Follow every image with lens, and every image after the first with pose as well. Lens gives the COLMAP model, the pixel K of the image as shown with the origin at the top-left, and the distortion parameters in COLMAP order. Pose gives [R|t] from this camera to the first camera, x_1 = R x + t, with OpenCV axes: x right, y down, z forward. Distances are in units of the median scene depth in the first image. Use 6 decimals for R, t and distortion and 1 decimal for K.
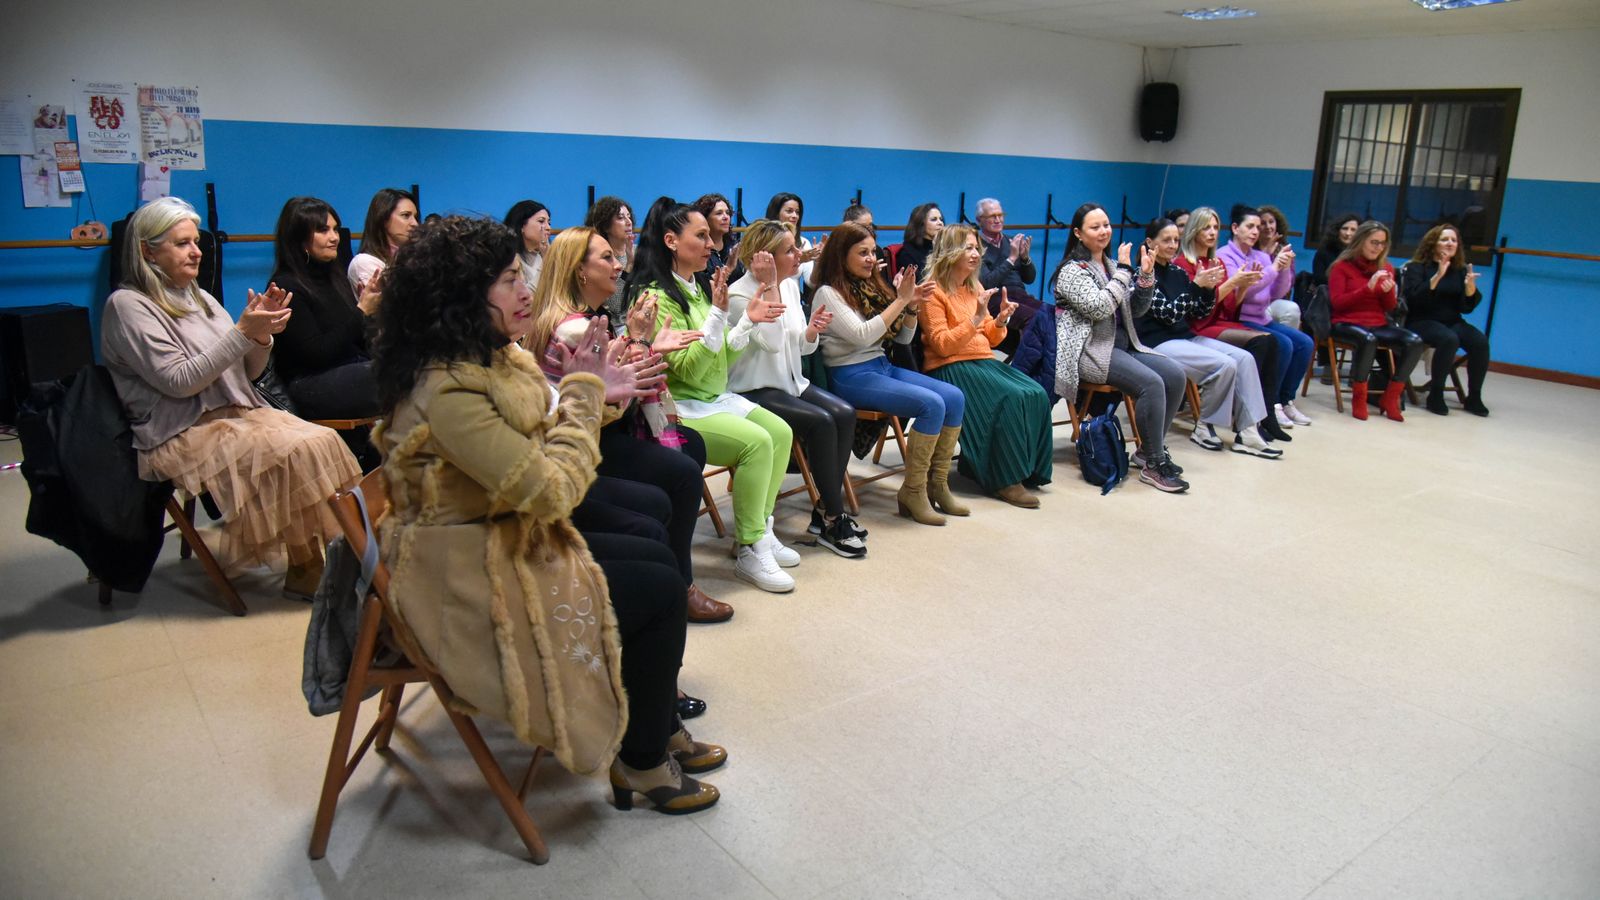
lens RADIAL K [[1046.9, 0, 799.4], [0, 1046.9, 401.7], [0, 0, 1]] dist [-0.060307, 0.023695]
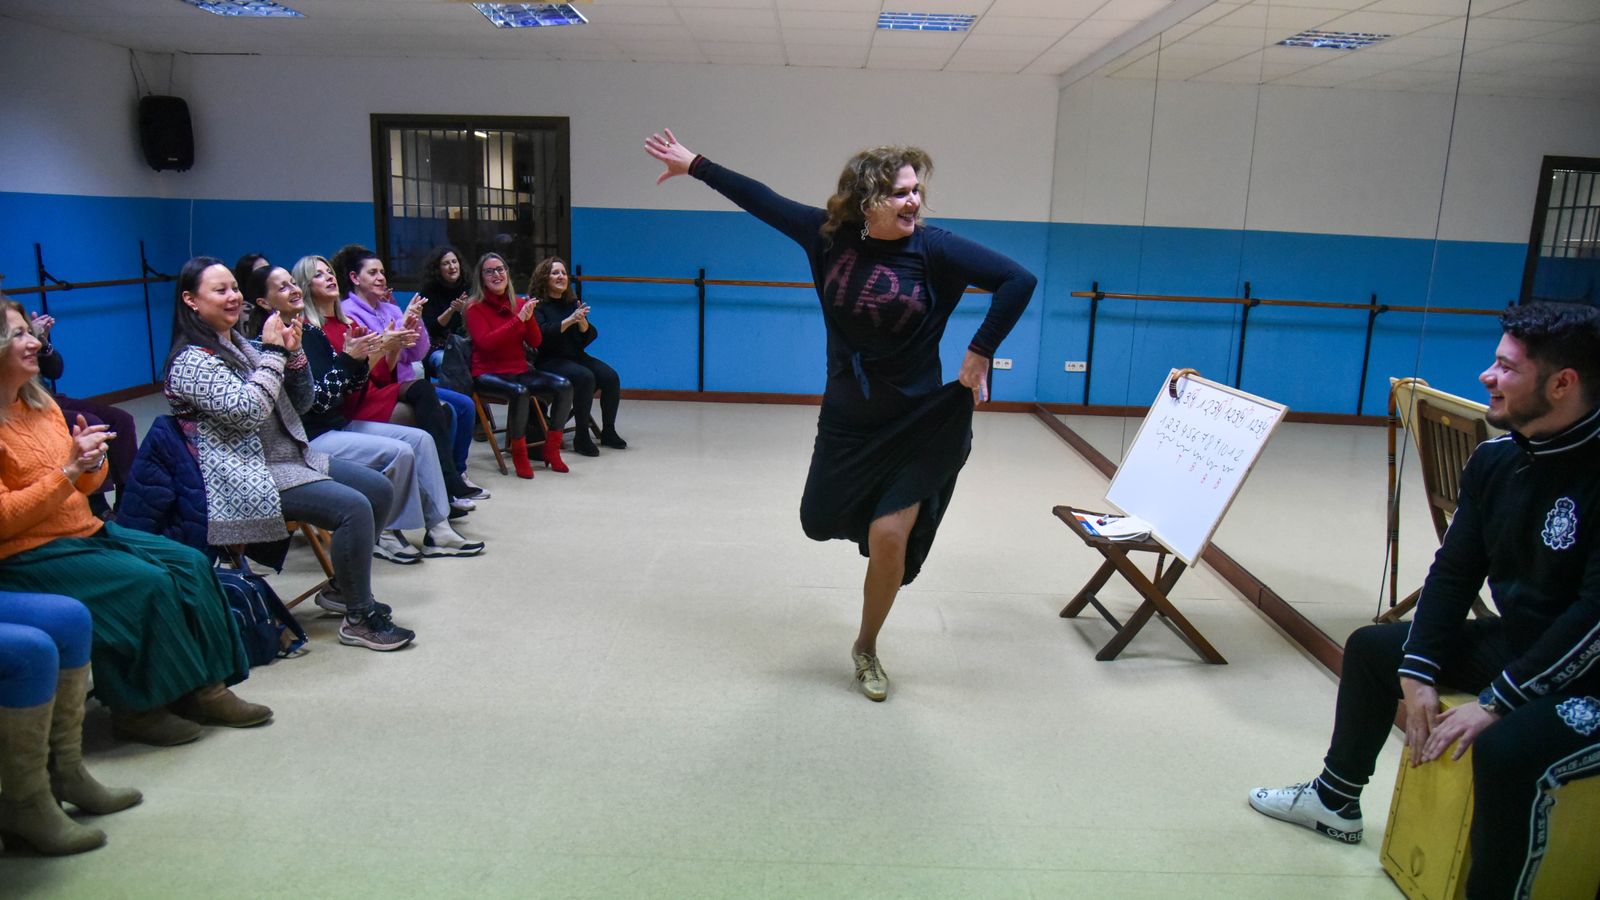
lens RADIAL K [[1077.6, 0, 790.2], [0, 1077.6, 458.7], [0, 0, 1]] dist [-0.050210, -0.003036]
pose [[0.621636, -0.186710, 0.760729, -0.025983], [0.173298, 0.979892, 0.098889, -0.060147], [-0.763896, 0.070360, 0.641493, 0.251712]]
